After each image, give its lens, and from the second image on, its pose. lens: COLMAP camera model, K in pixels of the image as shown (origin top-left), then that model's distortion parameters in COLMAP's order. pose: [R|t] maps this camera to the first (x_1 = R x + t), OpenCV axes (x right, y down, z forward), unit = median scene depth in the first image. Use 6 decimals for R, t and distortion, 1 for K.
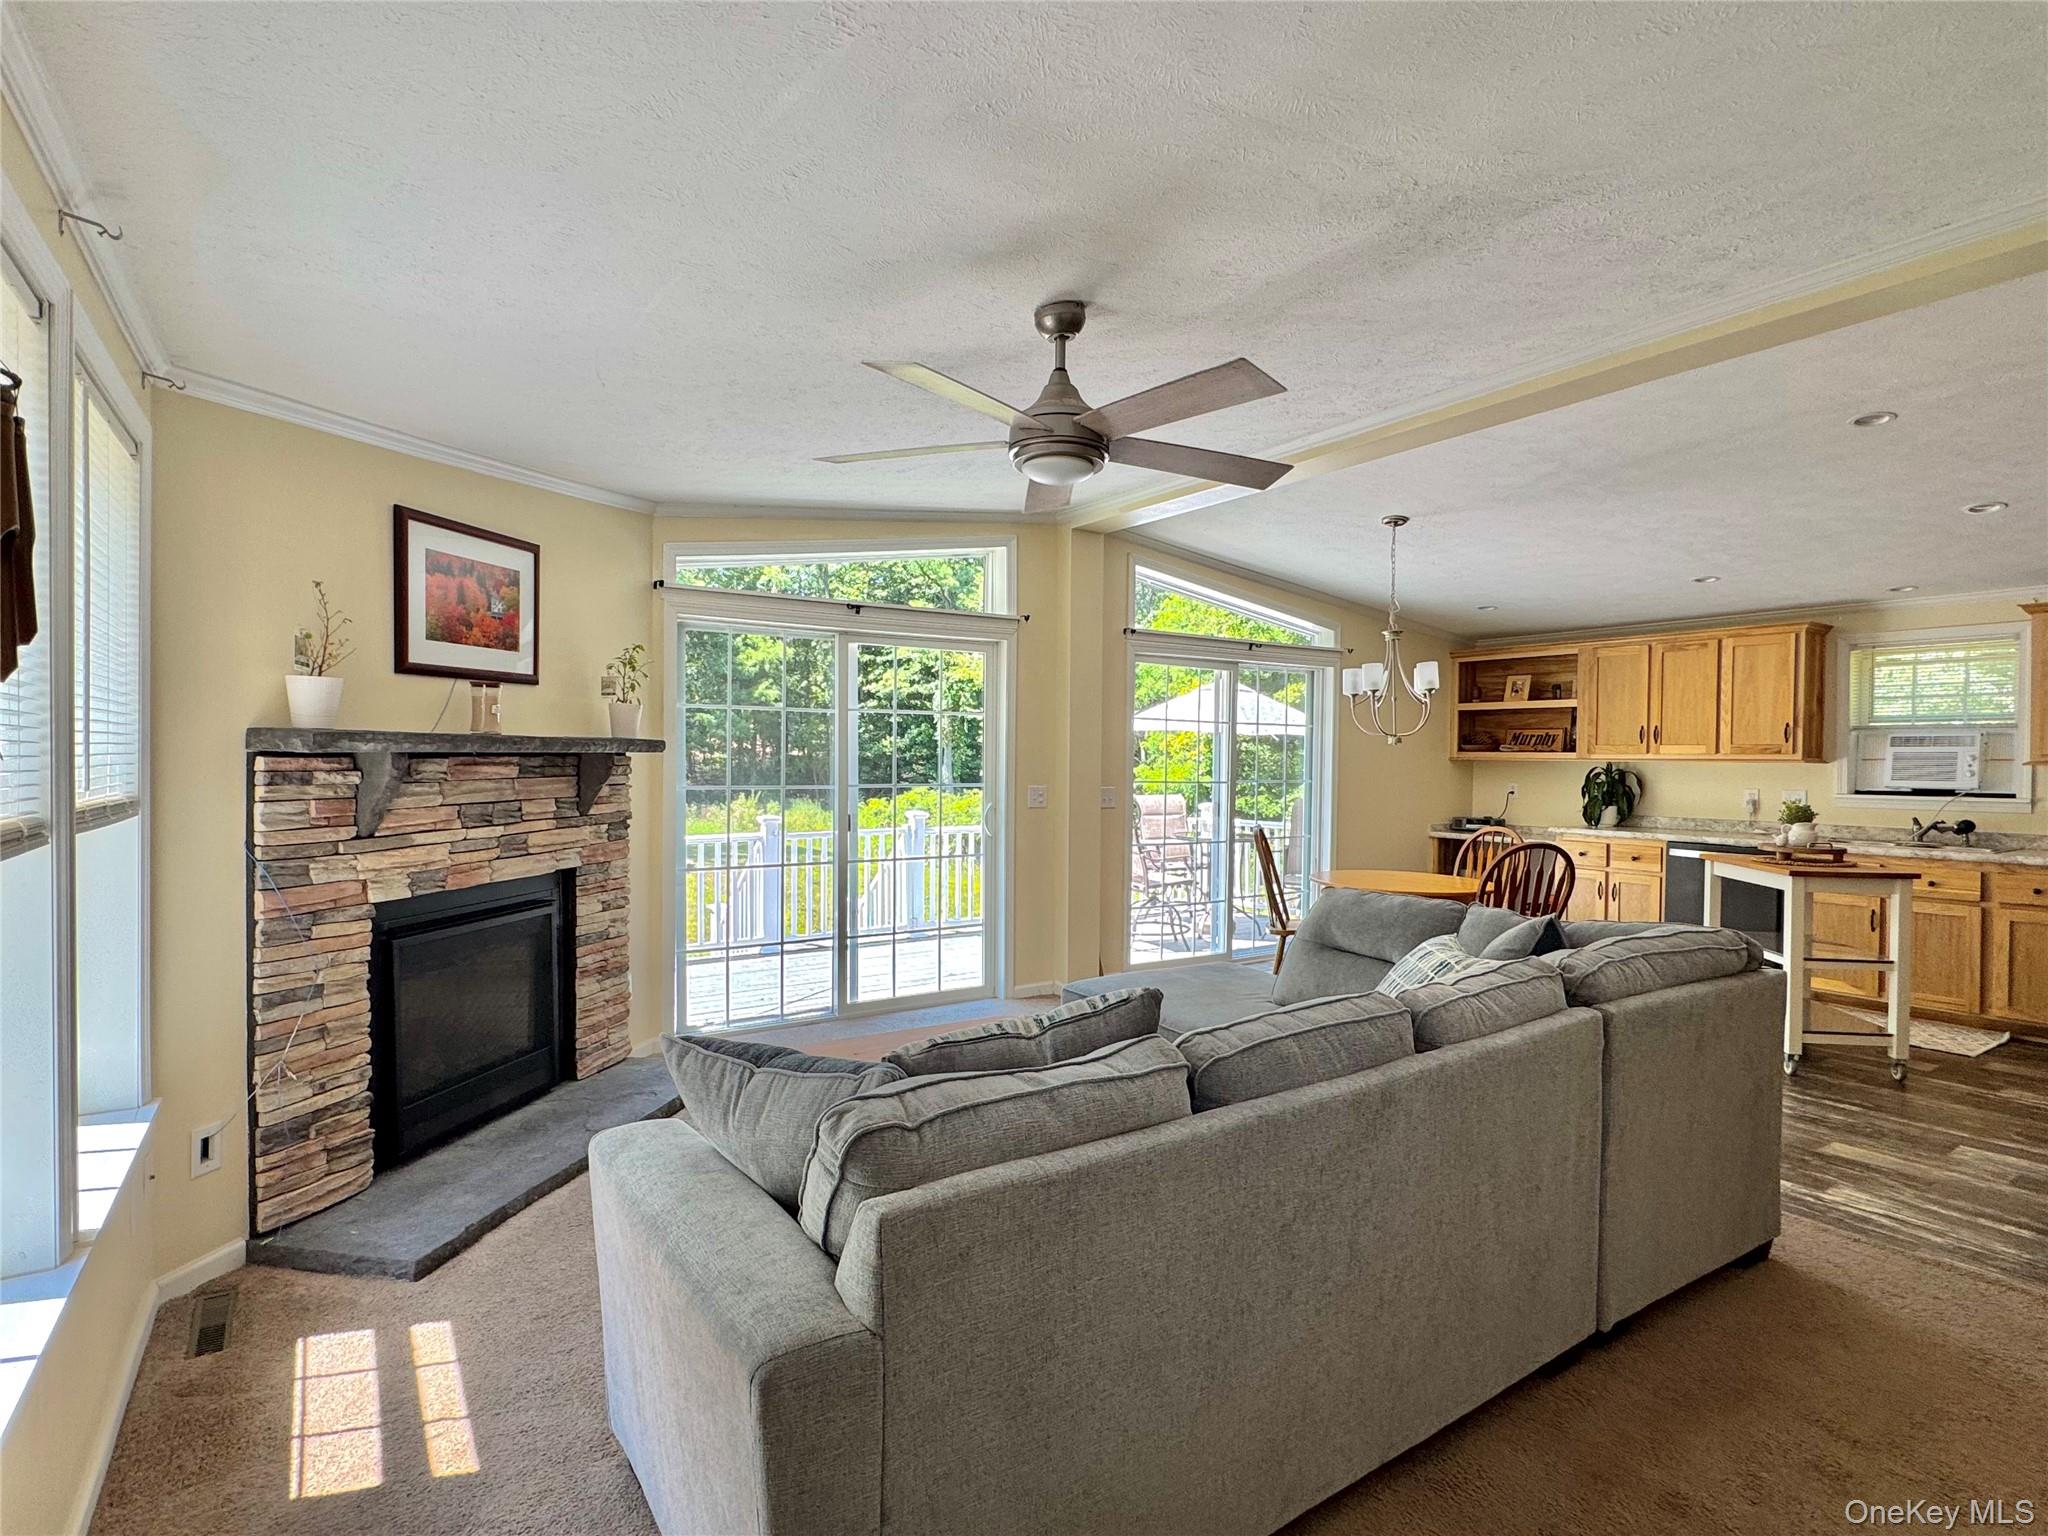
lens RADIAL K [[1040.3, 0, 1024.0], [0, 1040.3, 768.0], [0, 0, 1]] dist [0.002843, 0.000079]
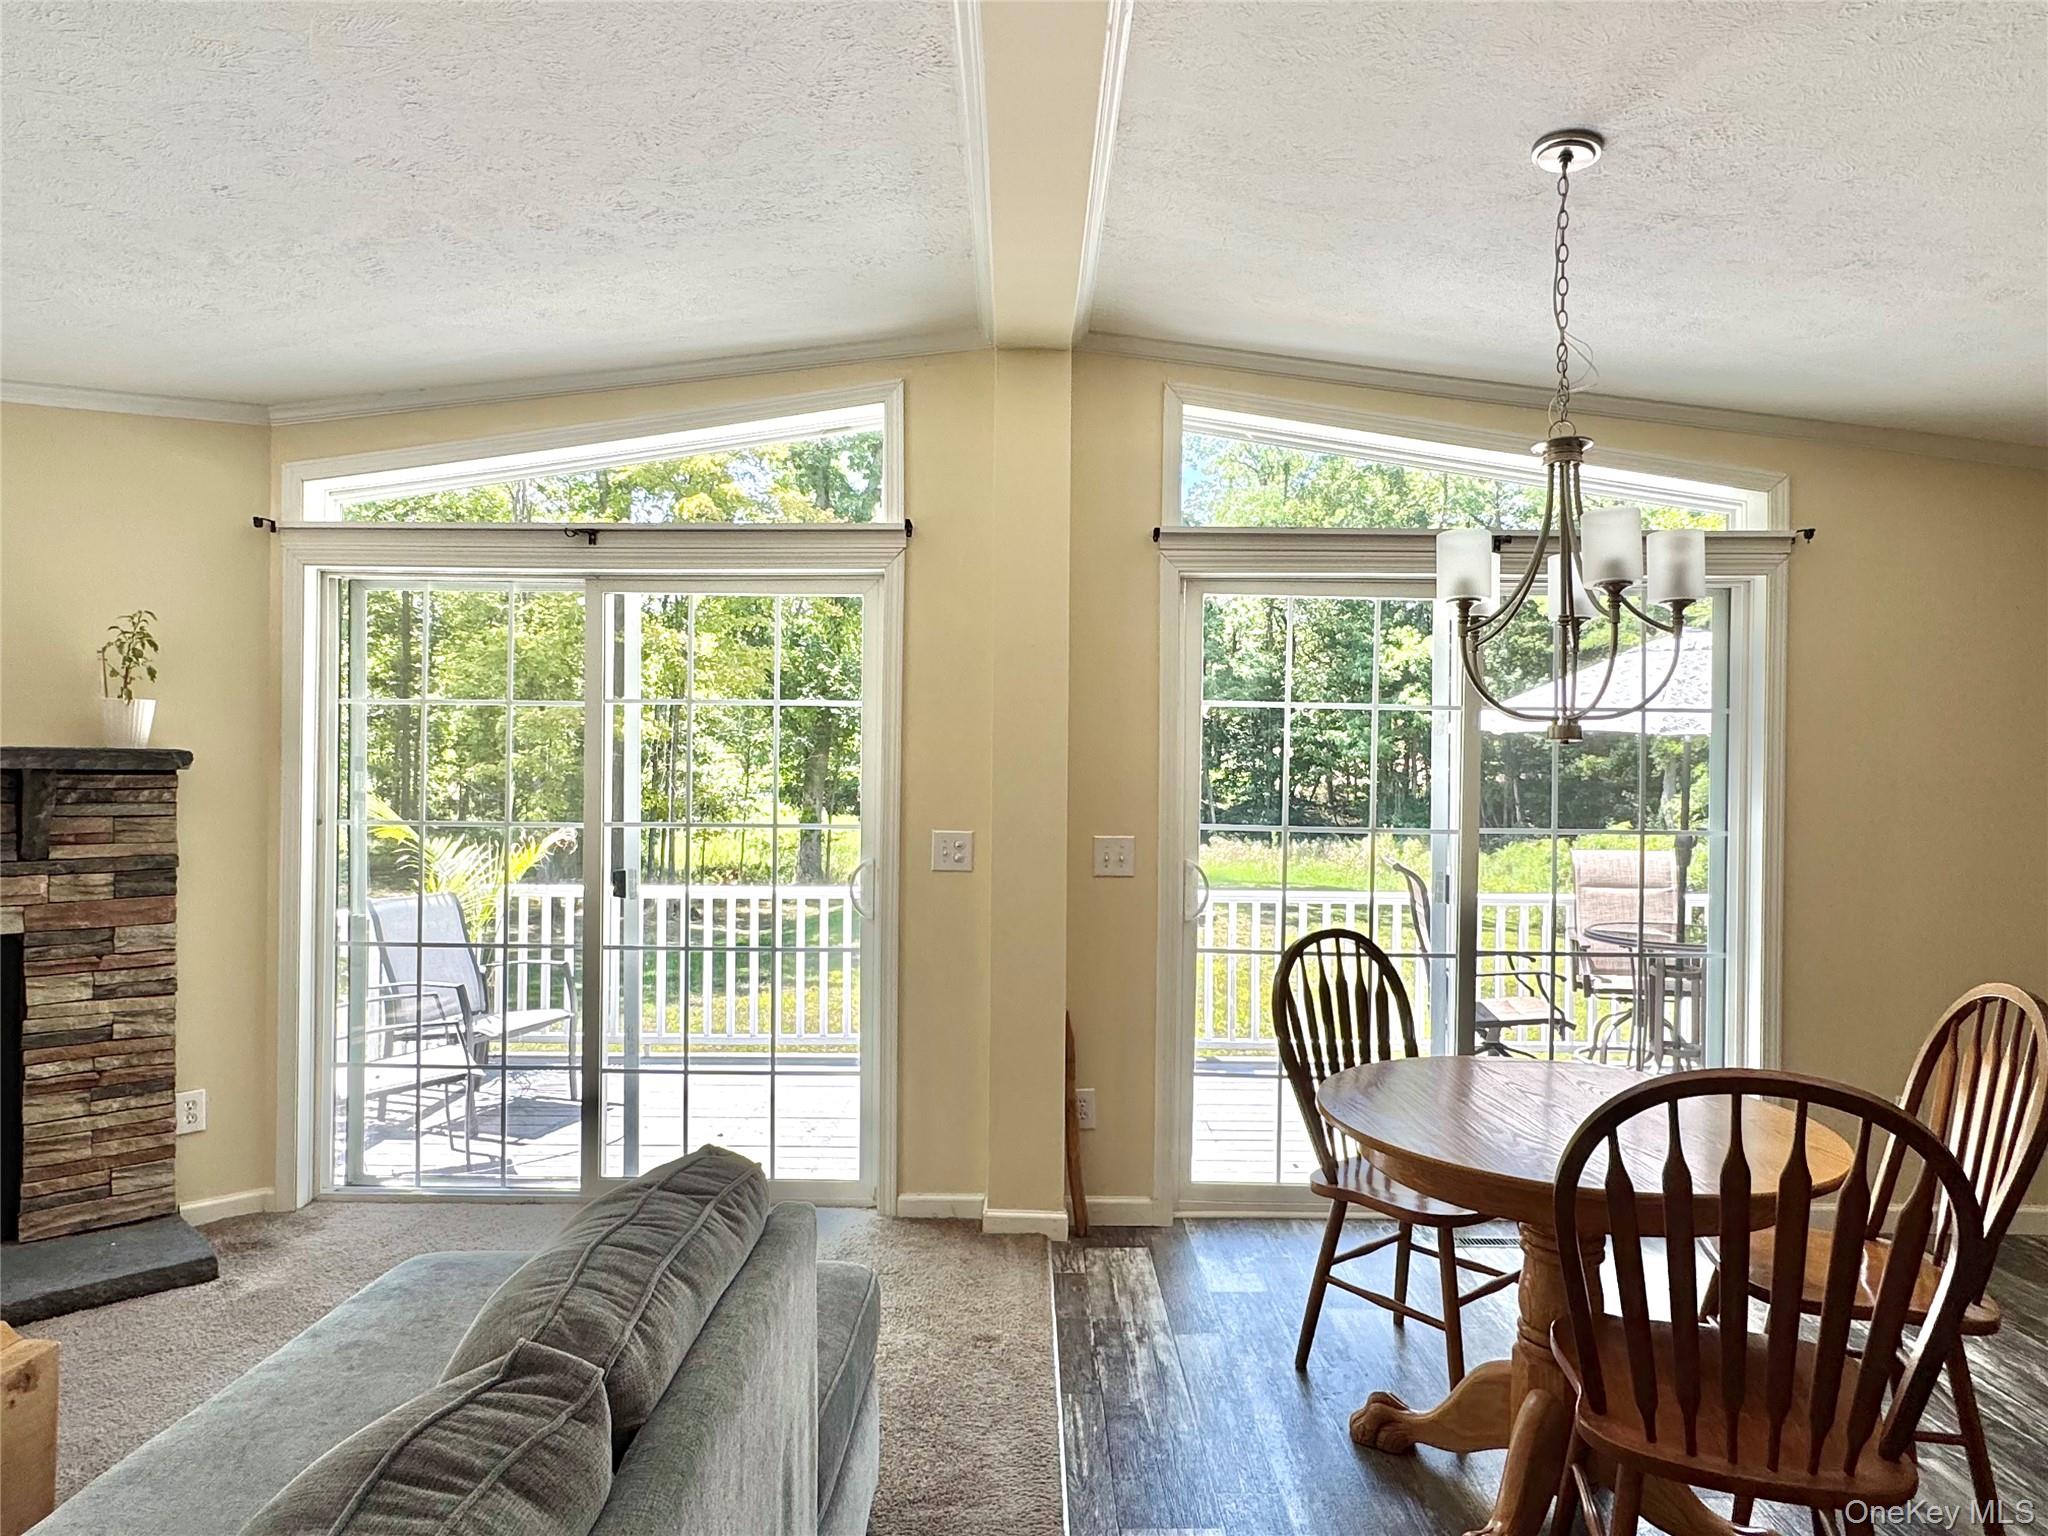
lens RADIAL K [[1241.7, 0, 1024.0], [0, 1241.7, 768.0], [0, 0, 1]] dist [0.002069, -0.002301]
pose [[0.825360, -0.005455, -0.564581, 0.685094], [-0.007050, 0.999776, -0.019965, -0.004308], [0.564563, 0.020459, 0.825136, 0.802270]]
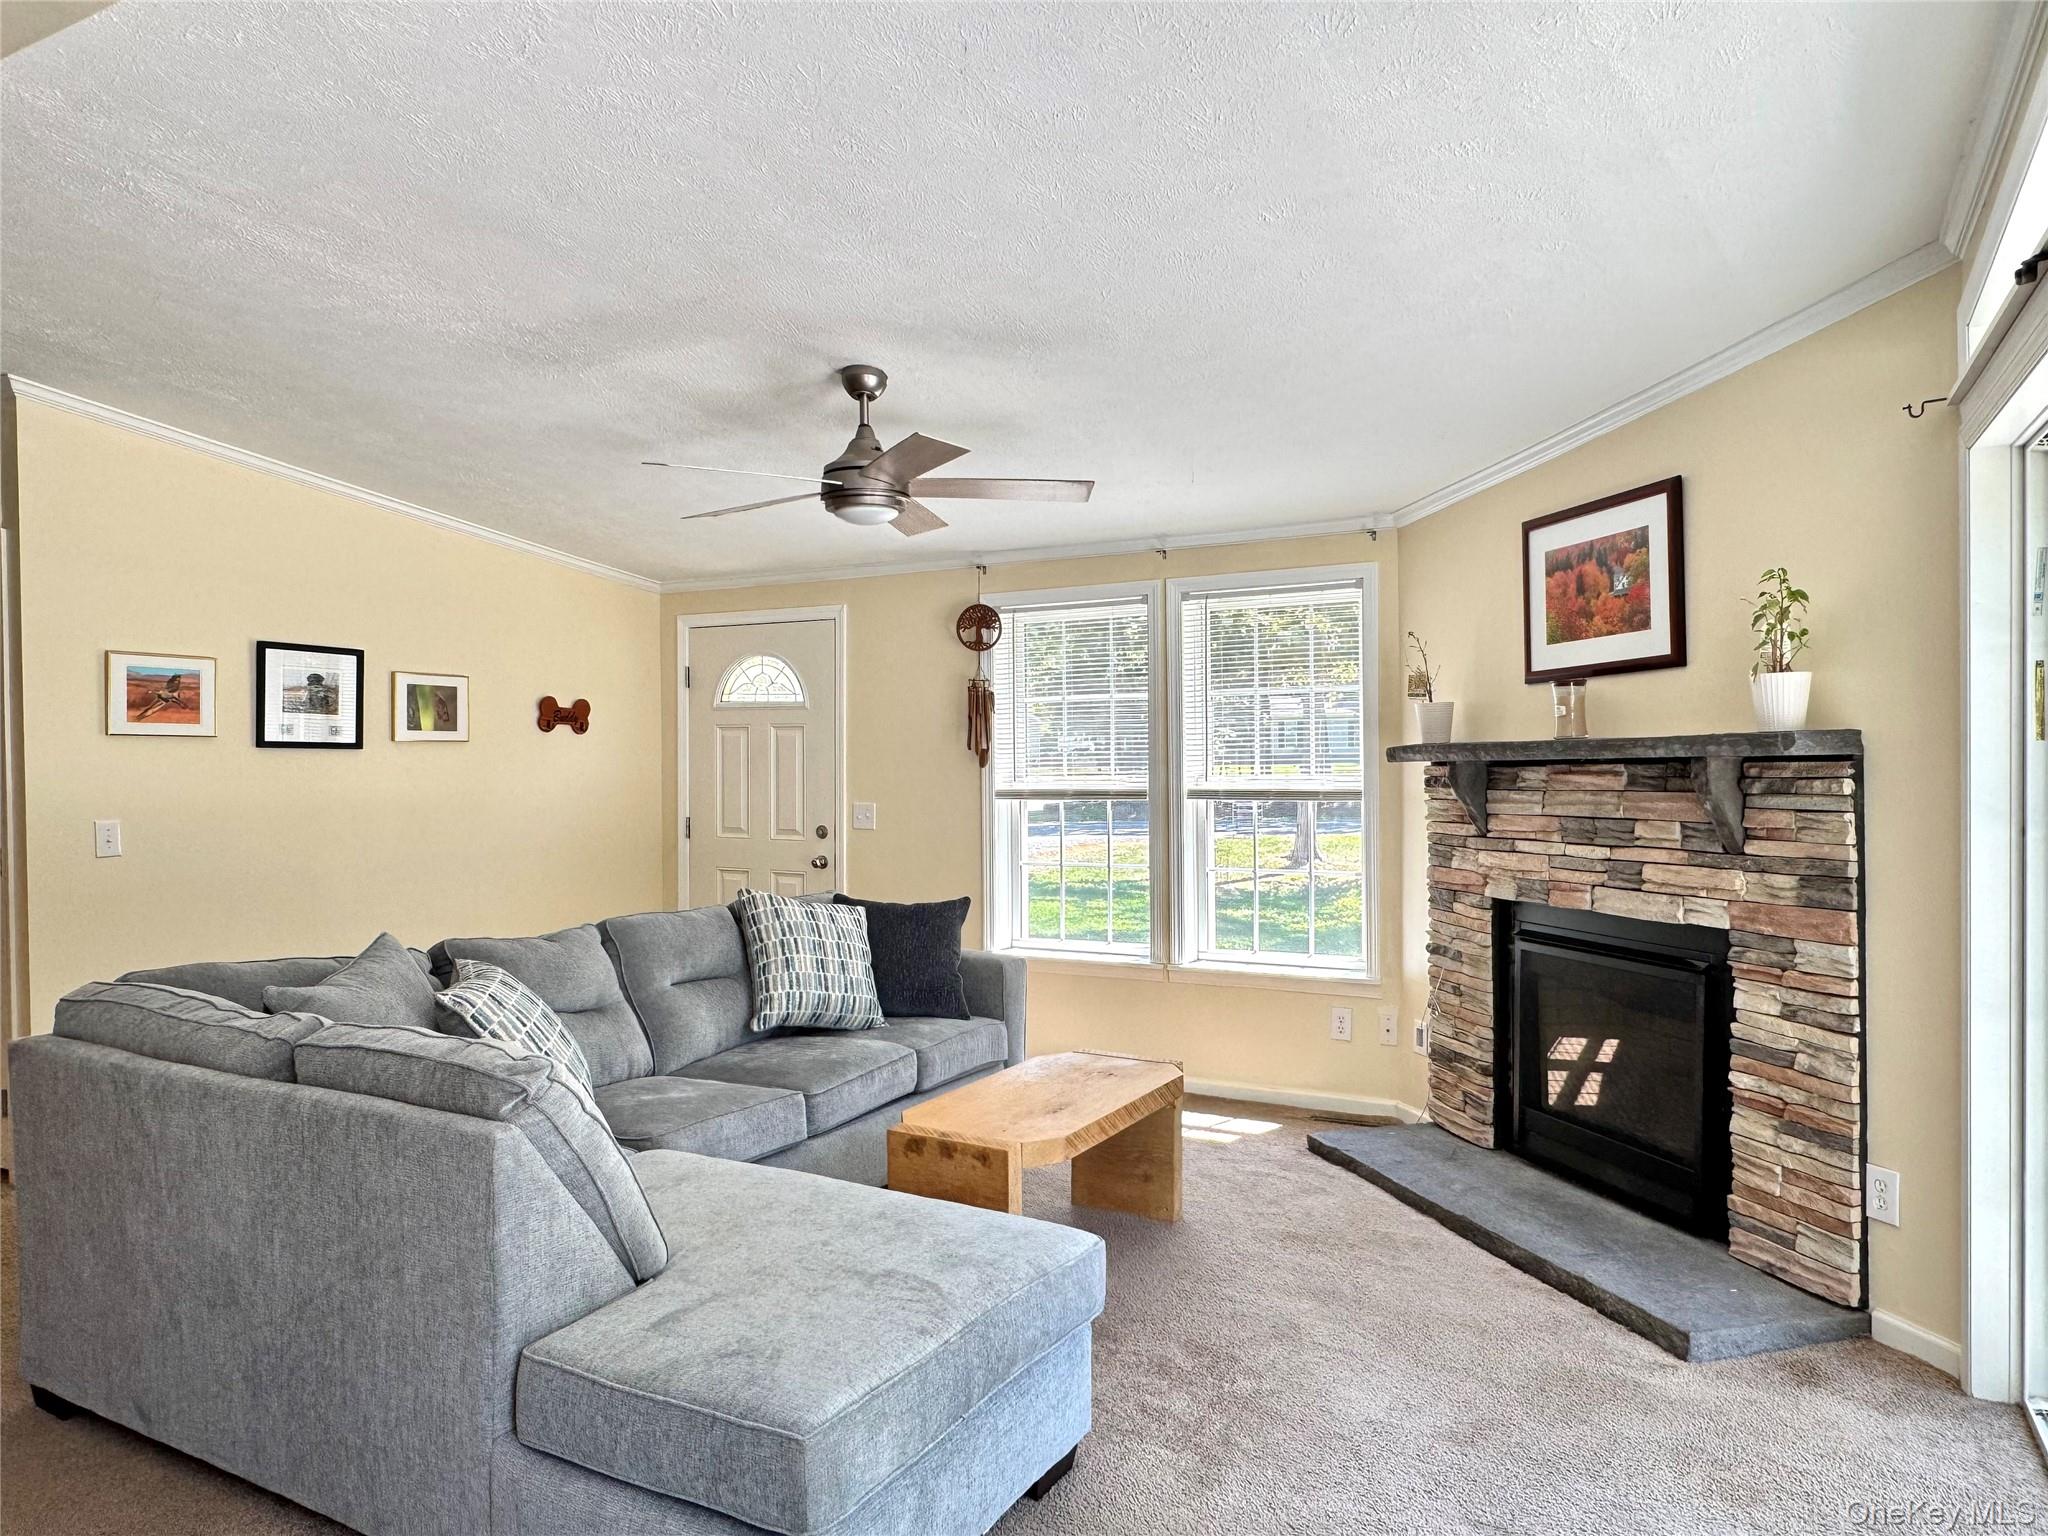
lens RADIAL K [[1312.4, 0, 1024.0], [0, 1312.4, 768.0], [0, 0, 1]] dist [-0.004069, 0.001513]
pose [[-0.886791, -0.000758, -0.462170, 0.408376], [-0.004561, 0.999964, 0.007111, -0.013573], [0.462148, 0.008414, -0.886763, 1.773360]]
